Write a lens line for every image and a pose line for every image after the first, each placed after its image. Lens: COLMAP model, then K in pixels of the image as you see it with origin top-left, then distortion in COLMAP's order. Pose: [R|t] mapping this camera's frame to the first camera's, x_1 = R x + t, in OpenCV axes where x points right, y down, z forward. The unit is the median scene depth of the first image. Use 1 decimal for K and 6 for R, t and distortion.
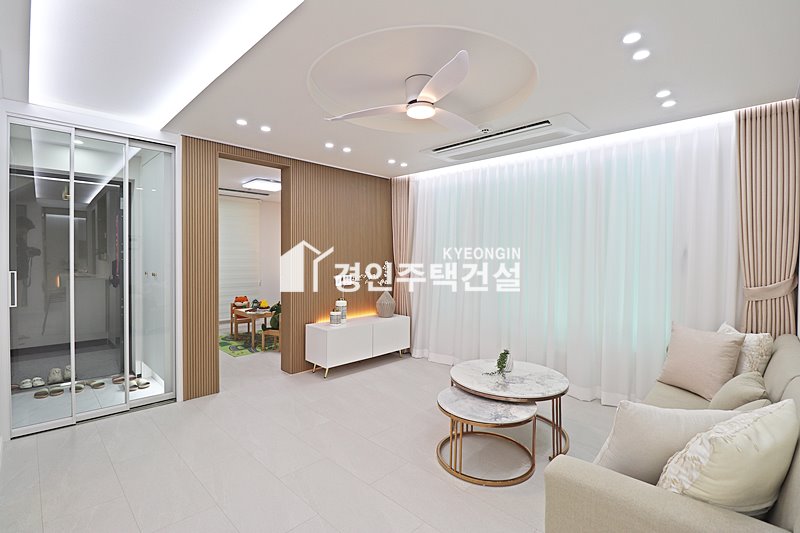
lens RADIAL K [[370.9, 0, 399.2], [0, 370.9, 261.3], [0, 0, 1]] dist [0.012444, -0.018851]
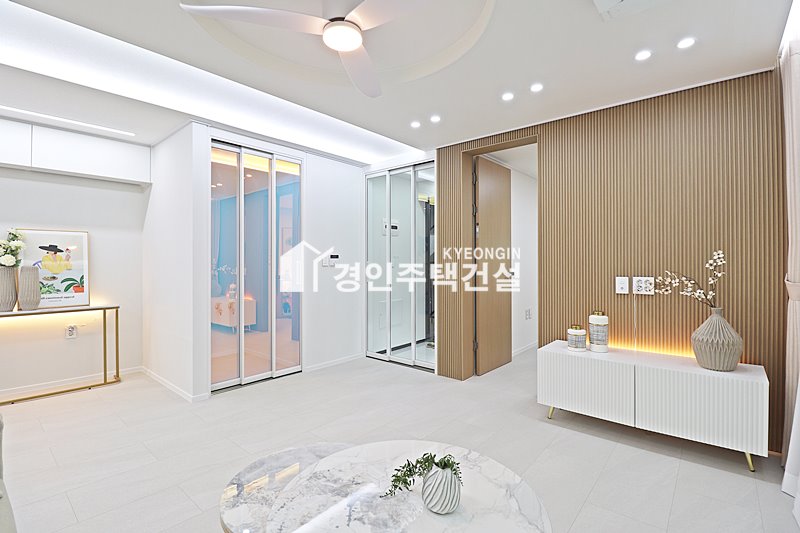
lens RADIAL K [[370.9, 0, 399.2], [0, 370.9, 261.3], [0, 0, 1]] dist [0.012444, -0.018851]
pose [[0.076988, -0.010651, -0.996975, 0.580227], [-0.014923, 0.999819, -0.011834, 0.034346], [0.996920, 0.015789, 0.076815, 0.790300]]
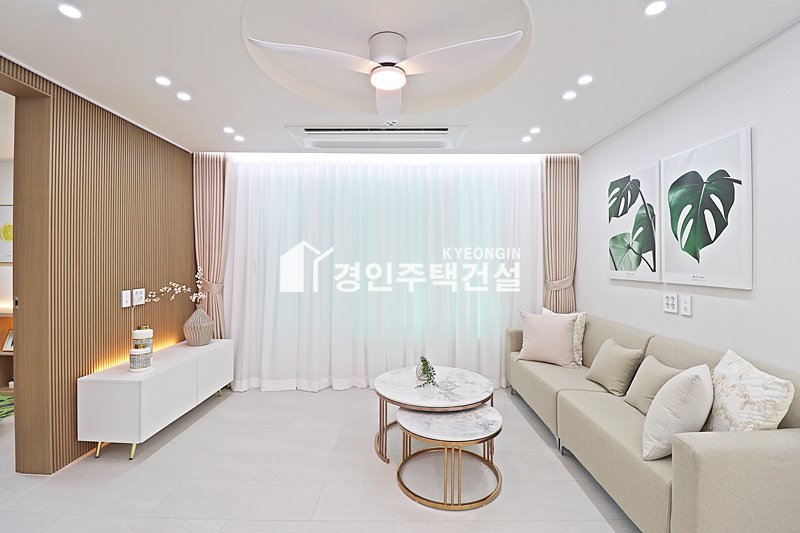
lens RADIAL K [[370.9, 0, 399.2], [0, 370.9, 261.3], [0, 0, 1]] dist [0.012444, -0.018851]
pose [[0.716711, -0.001981, 0.697367, -0.369037], [0.011511, 0.999893, -0.008989, 0.000035], [-0.697275, 0.014470, 0.716658, 0.308060]]
